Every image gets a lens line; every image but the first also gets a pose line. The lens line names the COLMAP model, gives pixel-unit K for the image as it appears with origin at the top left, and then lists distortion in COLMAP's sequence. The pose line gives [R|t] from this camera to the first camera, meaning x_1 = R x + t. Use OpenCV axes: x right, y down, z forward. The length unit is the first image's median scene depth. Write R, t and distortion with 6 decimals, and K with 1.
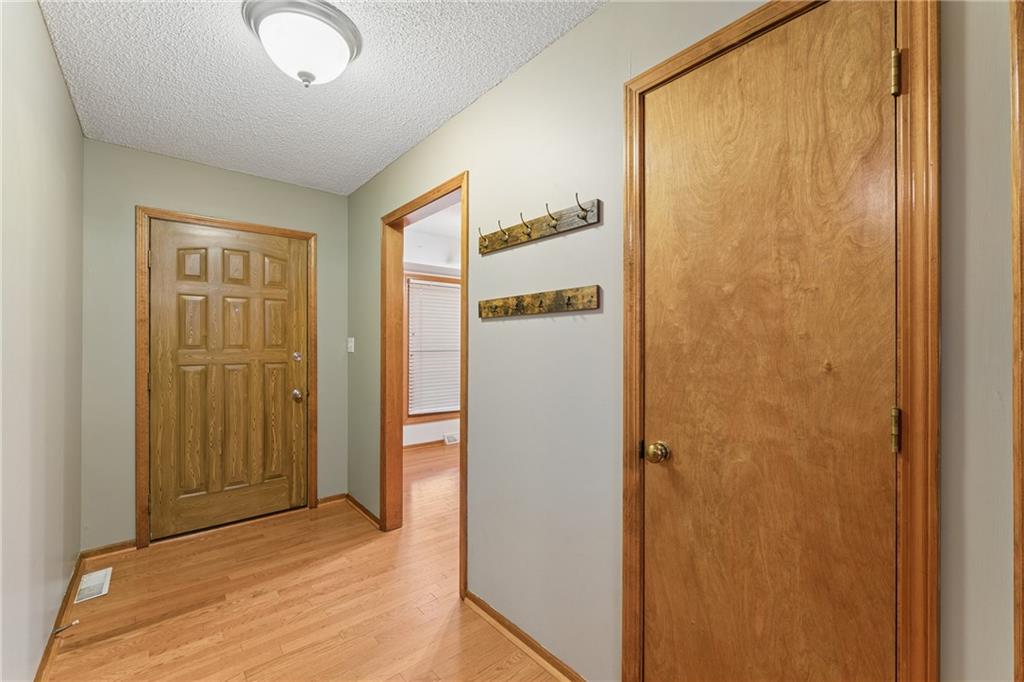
lens RADIAL K [[436.3, 0, 513.4], [0, 436.3, 343.1], [0, 0, 1]] dist [-0.004836, 0.001618]
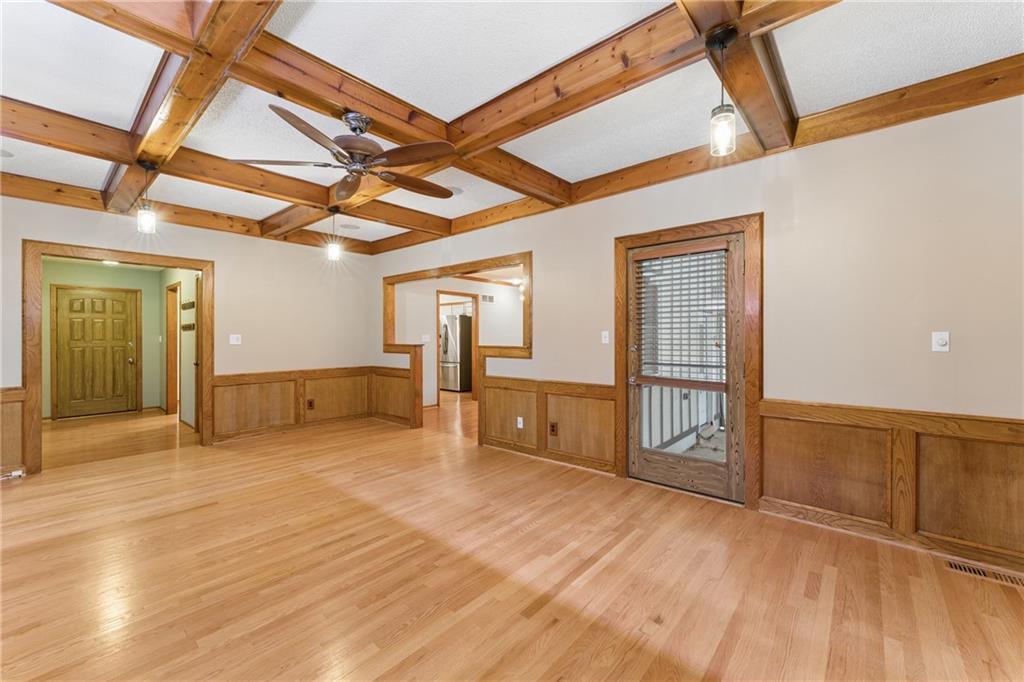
lens RADIAL K [[413.9, 0, 514.4], [0, 413.9, 337.5], [0, 0, 1]] dist [0.001442, -0.001202]
pose [[0.985571, -0.004954, 0.169189, 1.206706], [0.005102, 0.999987, -0.000443, 0.007698], [-0.169184, 0.001299, 0.985584, -1.596449]]
